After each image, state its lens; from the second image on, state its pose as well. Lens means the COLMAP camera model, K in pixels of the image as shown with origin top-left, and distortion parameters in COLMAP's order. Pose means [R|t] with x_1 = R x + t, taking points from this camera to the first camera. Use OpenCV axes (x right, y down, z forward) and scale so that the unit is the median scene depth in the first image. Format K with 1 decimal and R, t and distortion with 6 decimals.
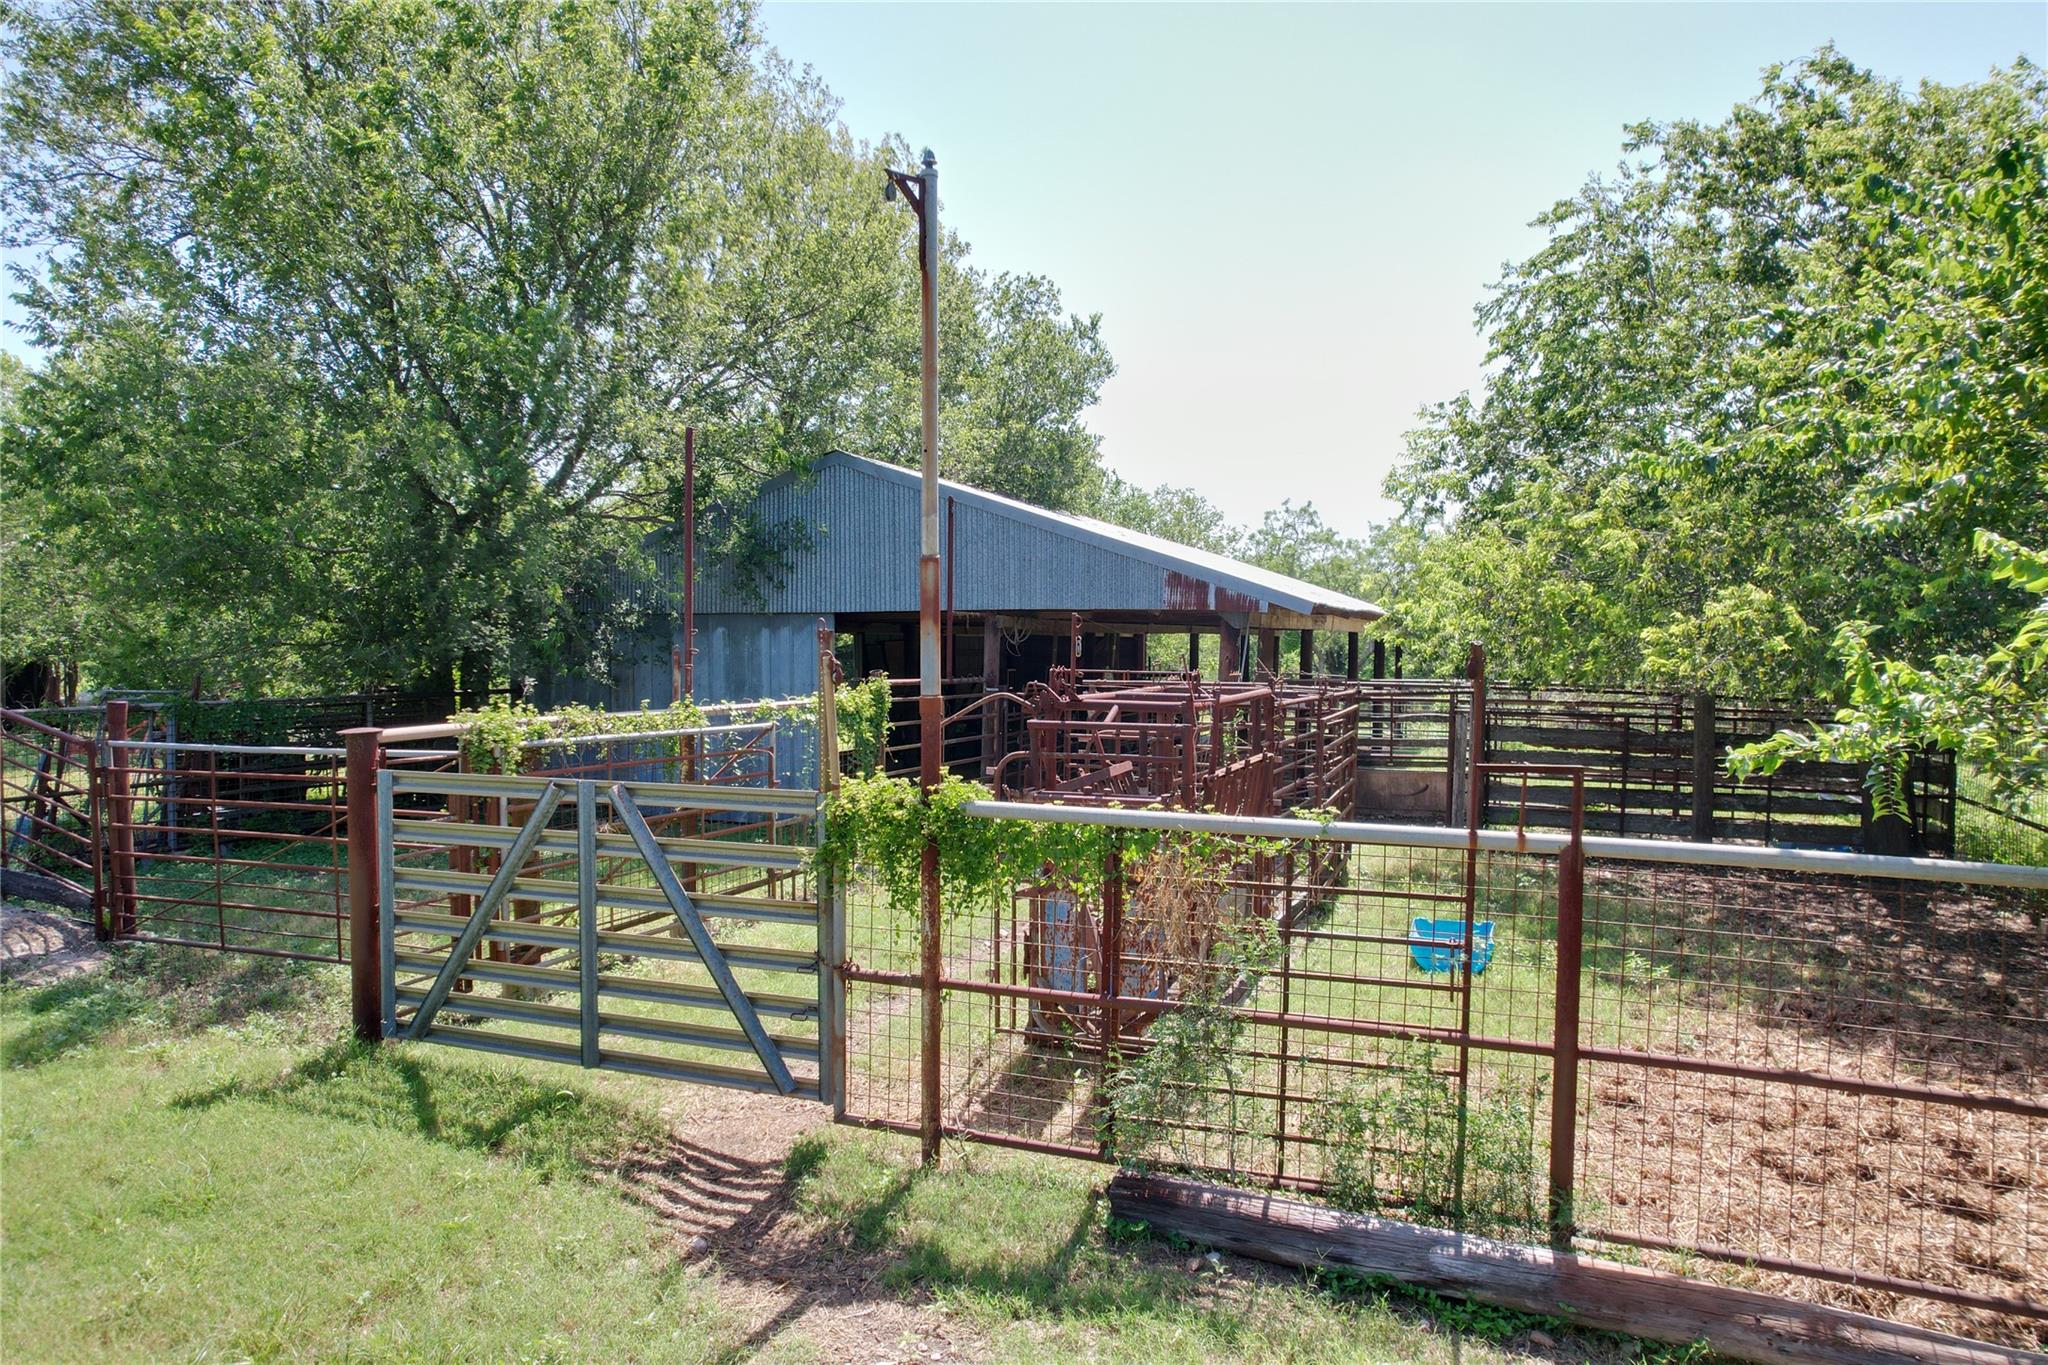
lens RADIAL K [[1307.2, 0, 1028.9], [0, 1307.2, 685.2], [0, 0, 1]] dist [-0.075645, 0.071870]
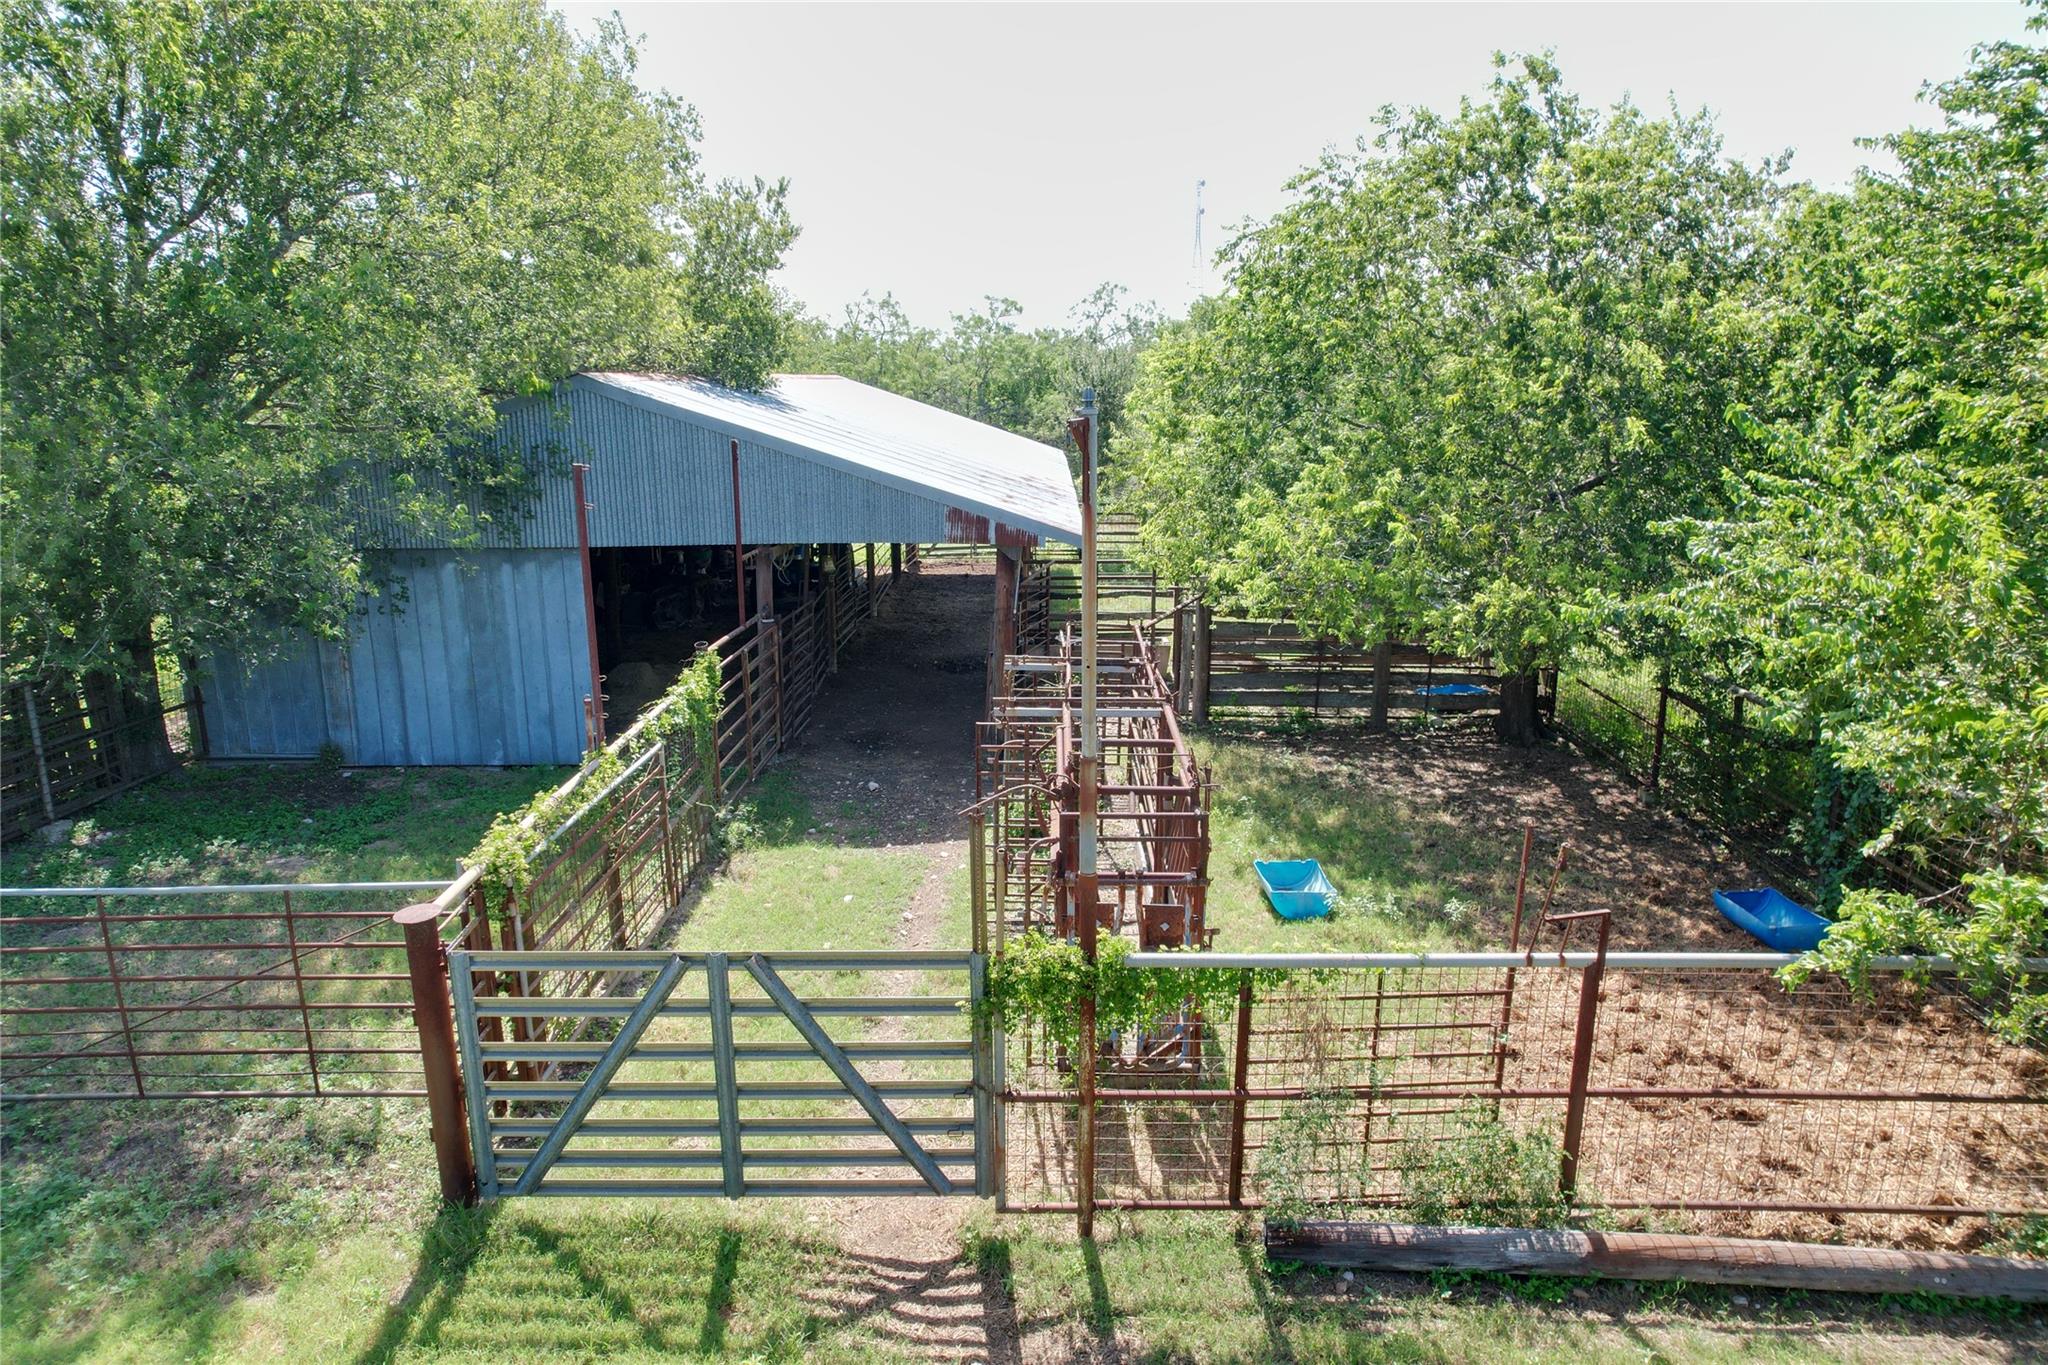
lens RADIAL K [[1307.2, 0, 1028.9], [0, 1307.2, 685.2], [0, 0, 1]] dist [-0.075645, 0.071870]
pose [[0.934555, -0.089192, 0.344459, -0.472695], [0.019941, 0.979680, 0.199572, -0.358373], [-0.355260, -0.179642, 0.917343, -0.005922]]
